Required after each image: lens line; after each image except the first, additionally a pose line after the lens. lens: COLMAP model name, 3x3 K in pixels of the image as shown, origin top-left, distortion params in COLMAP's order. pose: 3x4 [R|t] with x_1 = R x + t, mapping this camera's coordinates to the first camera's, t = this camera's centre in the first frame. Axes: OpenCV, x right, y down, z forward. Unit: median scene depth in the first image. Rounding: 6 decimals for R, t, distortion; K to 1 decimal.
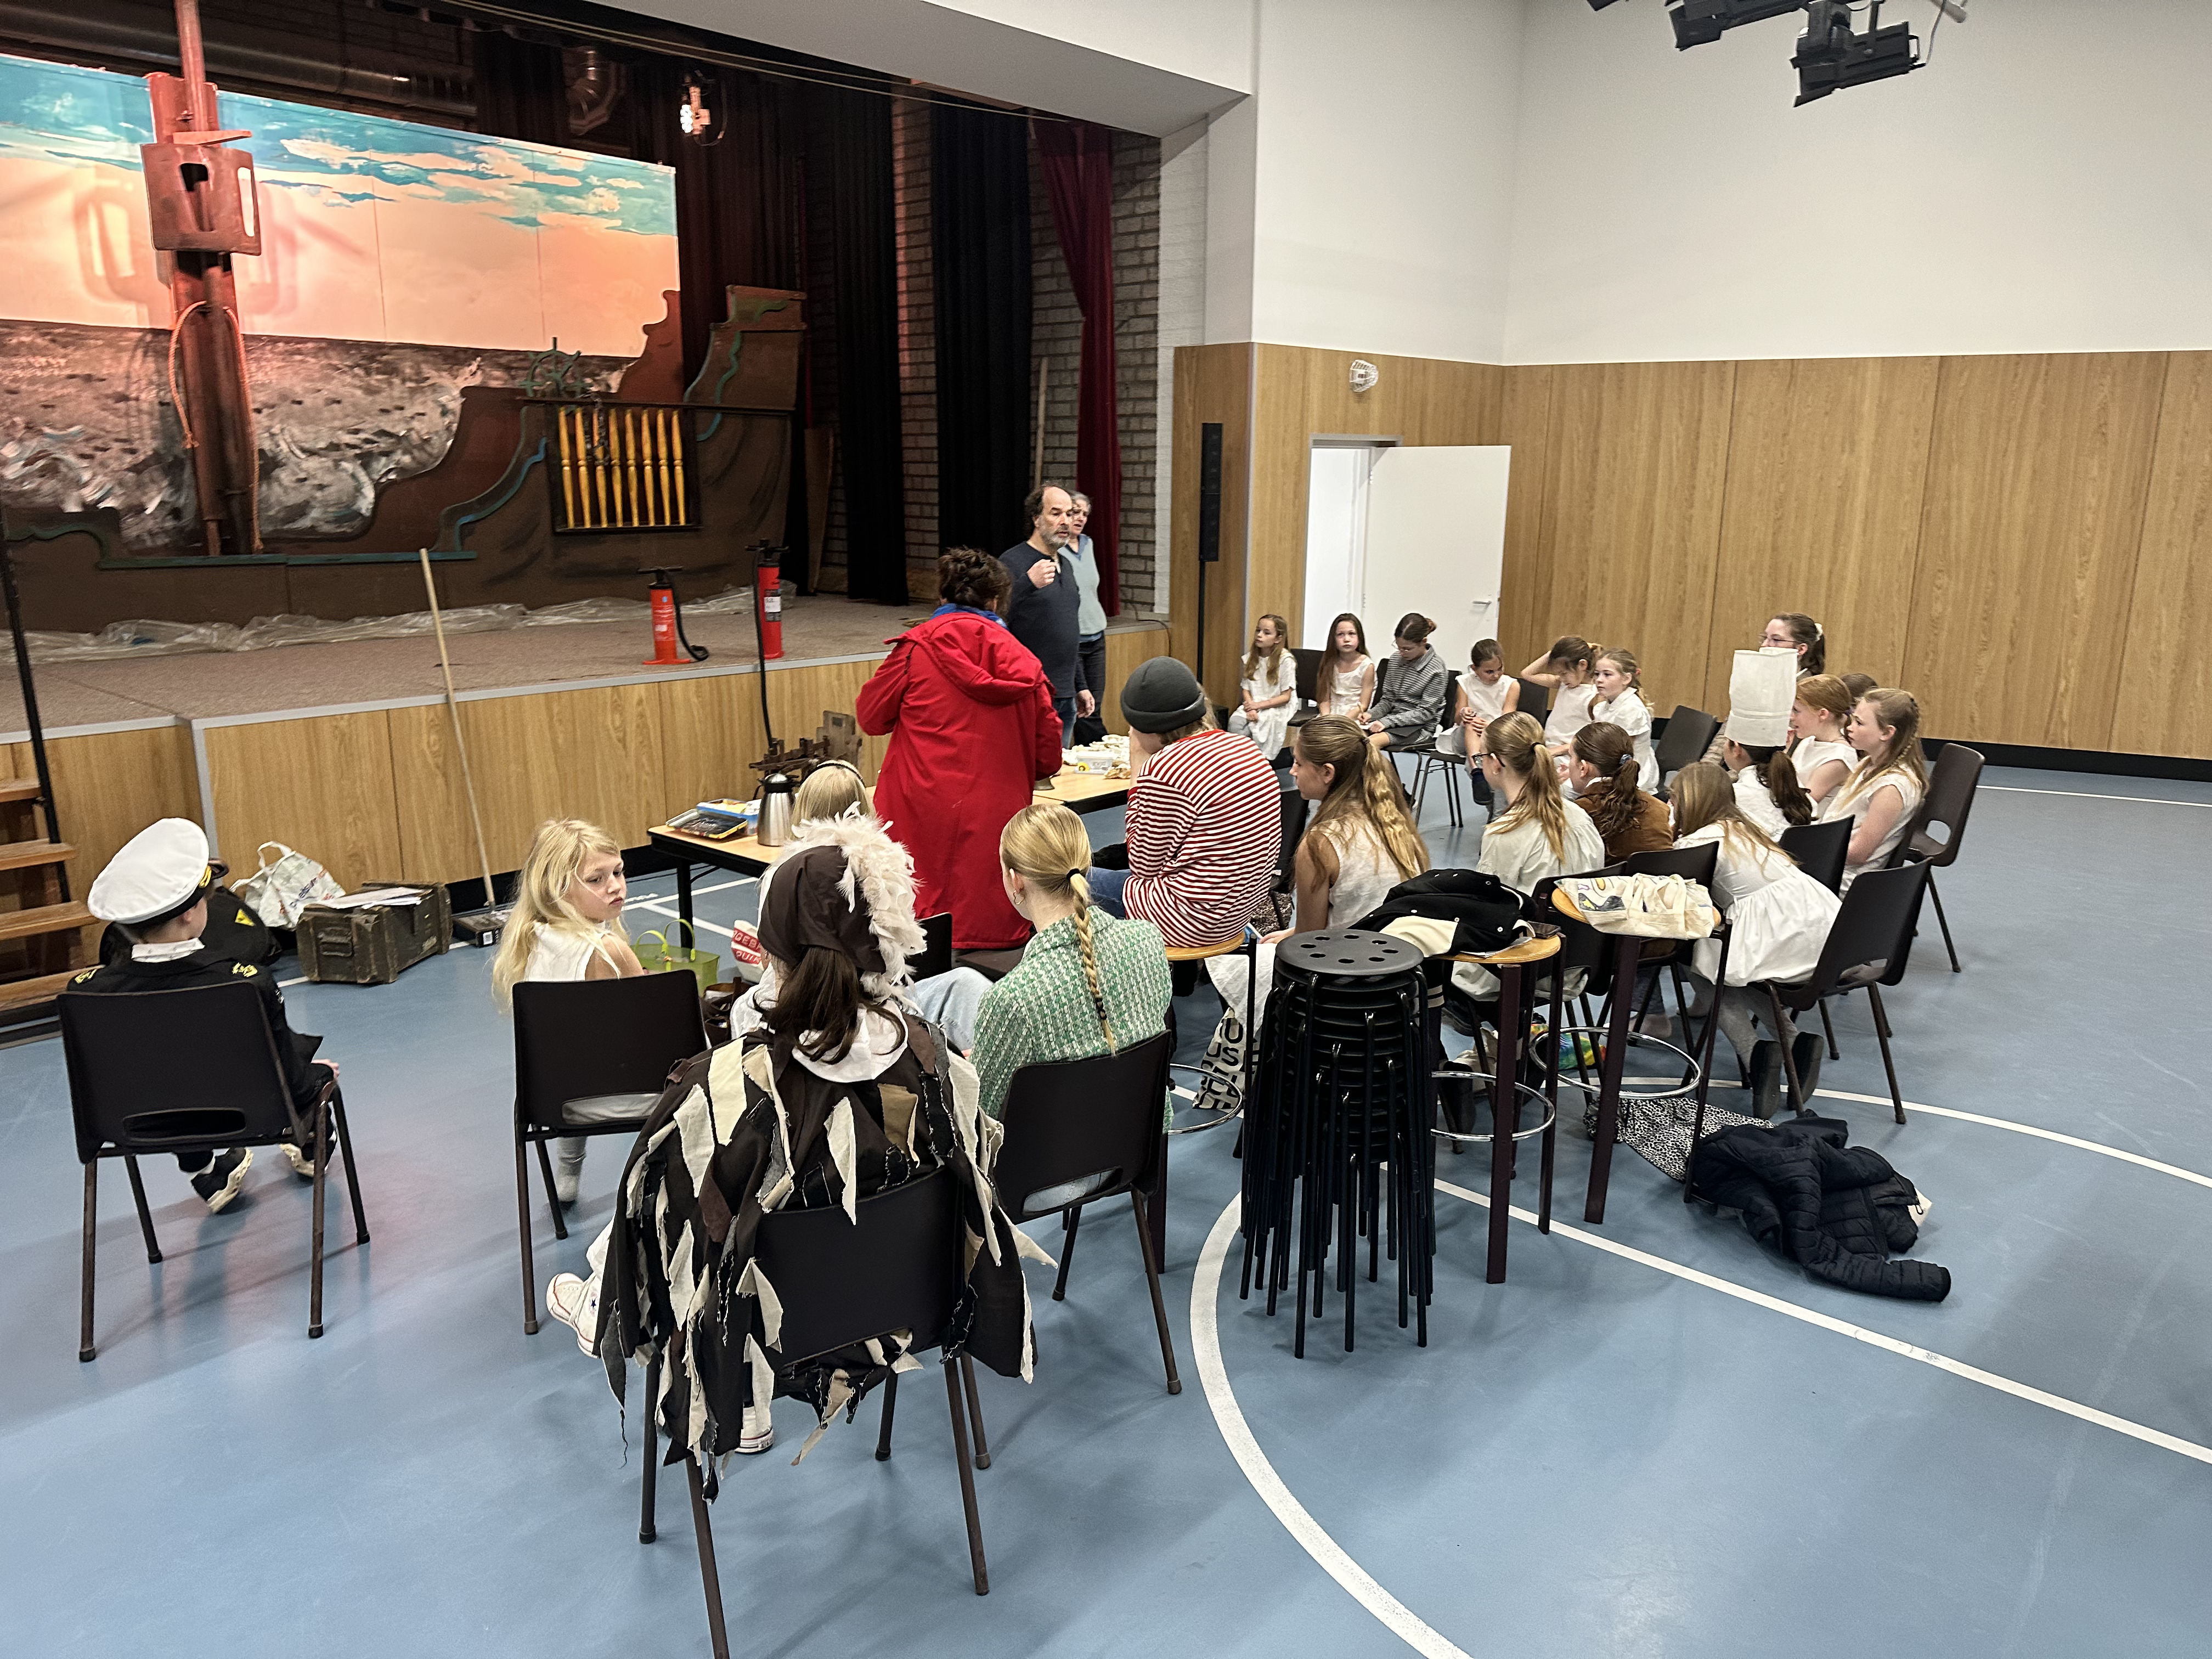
lens RADIAL K [[1515.2, 0, 1106.0], [0, 1515.2, 829.5], [0, 0, 1]] dist [0.017794, -0.025881]
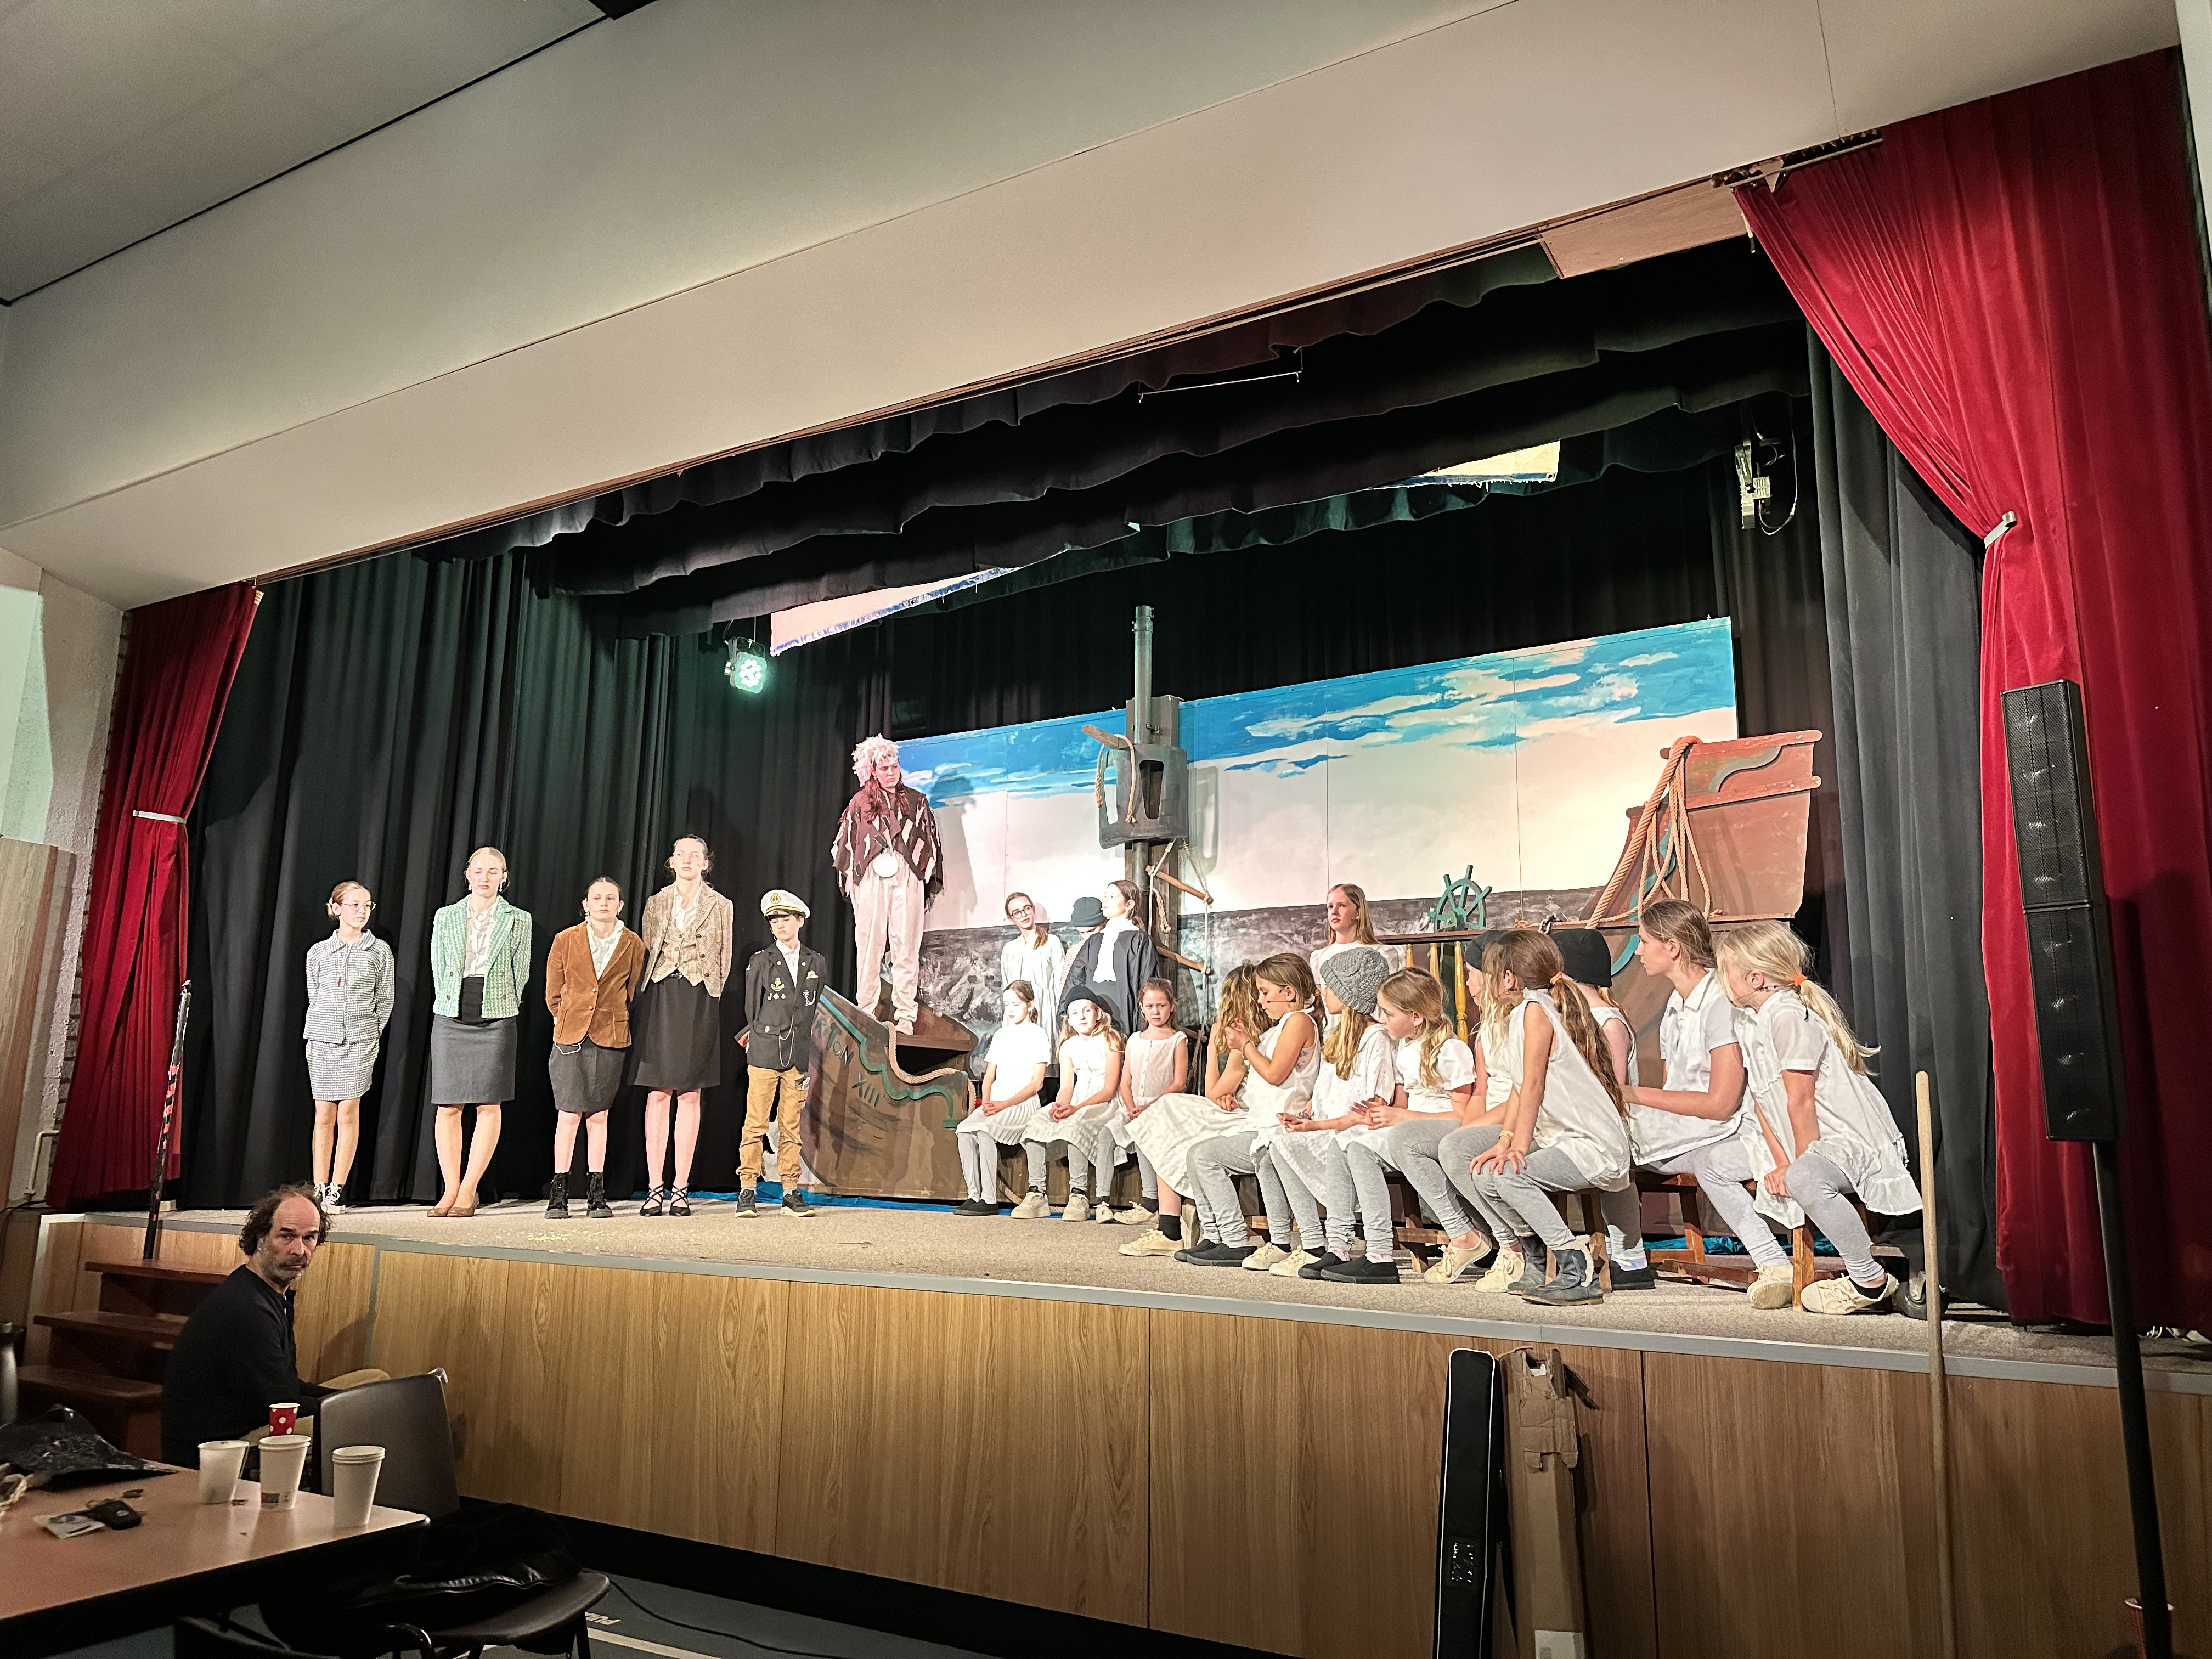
lens RADIAL K [[1519.9, 0, 1106.0], [0, 1519.9, 829.5], [0, 0, 1]] dist [0.152096, -0.177353]
pose [[0.158176, -0.205908, -0.965703, 0.386968], [-0.252863, 0.936955, -0.241196, -0.111470], [0.954484, 0.282342, 0.096138, 0.776920]]
